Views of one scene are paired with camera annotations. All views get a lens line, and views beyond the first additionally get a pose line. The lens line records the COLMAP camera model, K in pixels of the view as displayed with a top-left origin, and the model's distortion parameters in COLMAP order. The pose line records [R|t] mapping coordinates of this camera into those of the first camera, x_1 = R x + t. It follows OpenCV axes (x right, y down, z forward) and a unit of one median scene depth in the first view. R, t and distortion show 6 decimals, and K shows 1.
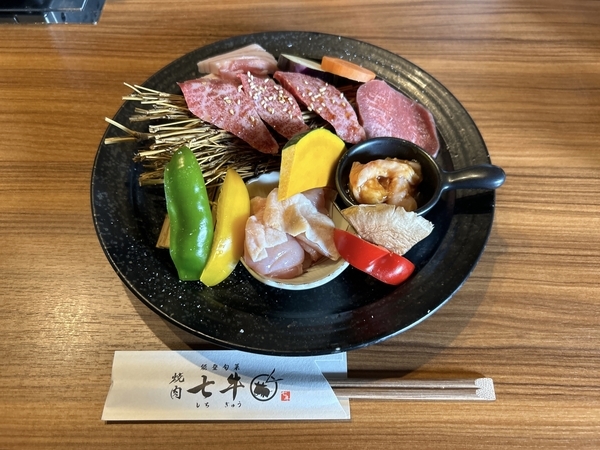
lens RADIAL K [[470.5, 0, 292.1], [0, 470.5, 207.9], [0, 0, 1]] dist [-0.020854, 0.005719]
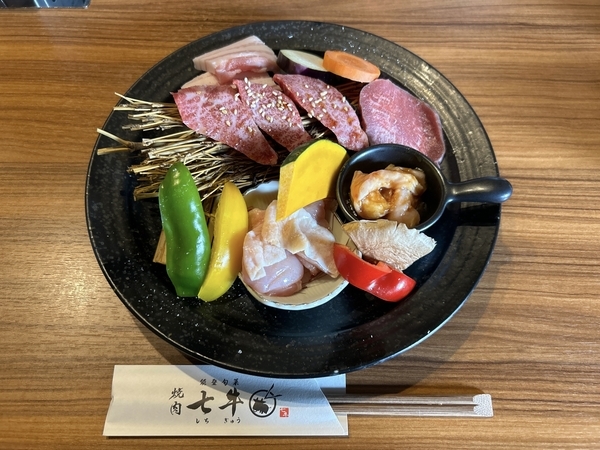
lens RADIAL K [[470.5, 0, 292.1], [0, 470.5, 205.3], [0, 0, 1]] dist [-0.020854, 0.005719]
pose [[0.999947, 0.001525, -0.010167, 0.011566], [-0.000587, 0.995795, 0.091613, -0.121293], [0.010264, -0.091602, 0.995743, 0.033007]]
